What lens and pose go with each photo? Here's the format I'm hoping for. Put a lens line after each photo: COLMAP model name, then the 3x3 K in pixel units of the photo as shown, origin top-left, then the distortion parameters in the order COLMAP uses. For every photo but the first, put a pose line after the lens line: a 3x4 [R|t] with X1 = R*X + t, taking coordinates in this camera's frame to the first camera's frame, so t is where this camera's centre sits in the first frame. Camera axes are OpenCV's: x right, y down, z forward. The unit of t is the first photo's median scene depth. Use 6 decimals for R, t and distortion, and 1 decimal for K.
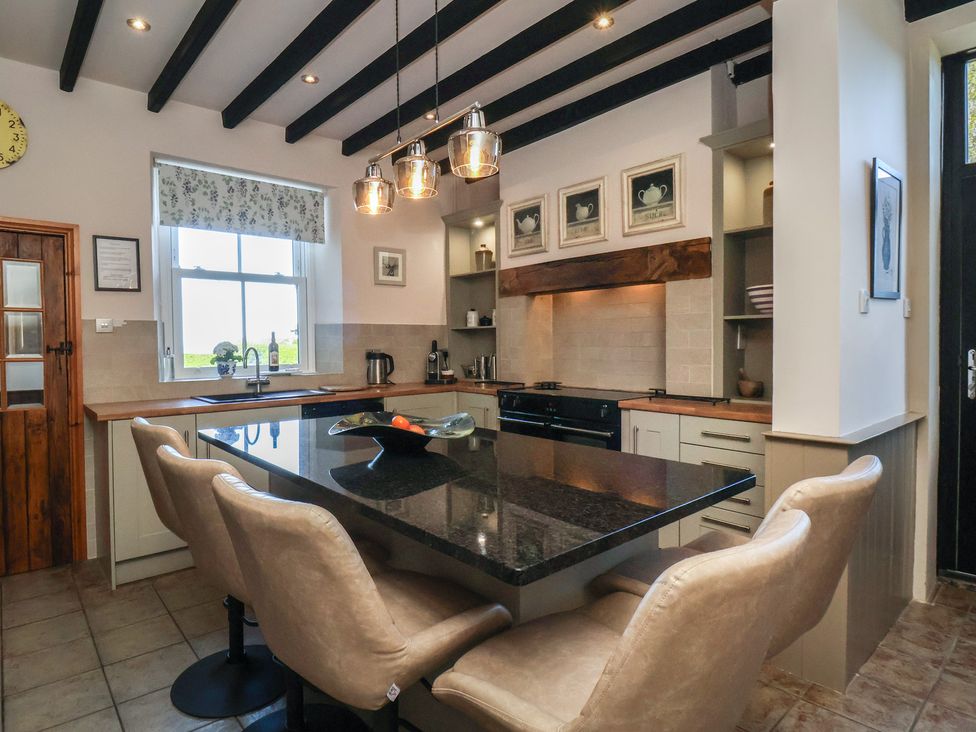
lens RADIAL K [[560.3, 0, 486.8], [0, 560.3, 355.5], [0, 0, 1]] dist [-0.005120, -0.000413]
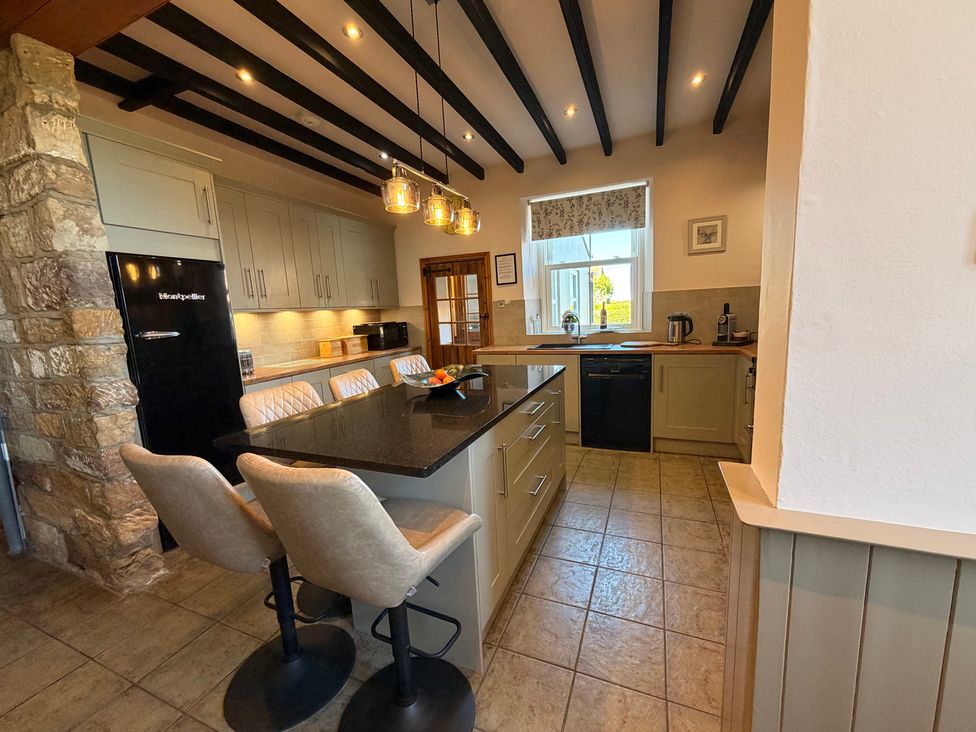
lens RADIAL K [[381.6, 0, 496.0], [0, 381.6, 365.2], [0, 0, 1]] dist [-0.008731, 0.000520]
pose [[0.441743, 0.117606, -0.889400, 0.390596], [0.024416, 0.989427, 0.142960, -0.027404], [0.896809, -0.084867, 0.434201, 0.338506]]
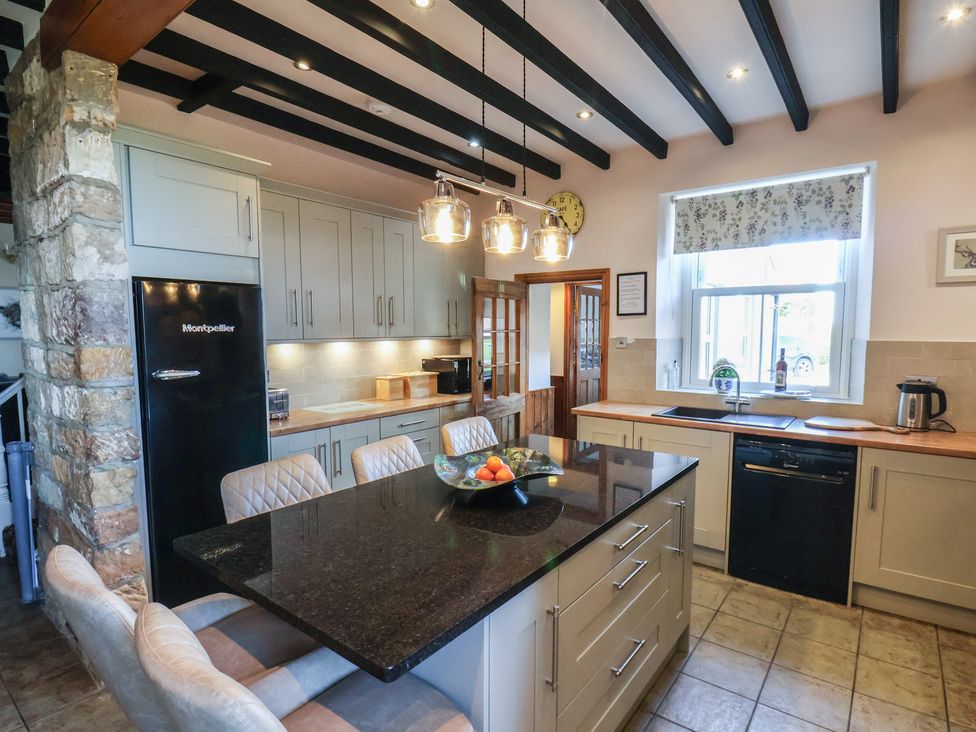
lens RADIAL K [[516.0, 0, 495.9], [0, 516.0, 374.3], [0, 0, 1]] dist [-0.008129, -0.009804]
pose [[0.193136, 0.091265, -0.976918, 0.366129], [-0.025820, 0.995793, 0.087923, -0.064922], [0.980832, 0.008242, 0.194679, 0.394893]]
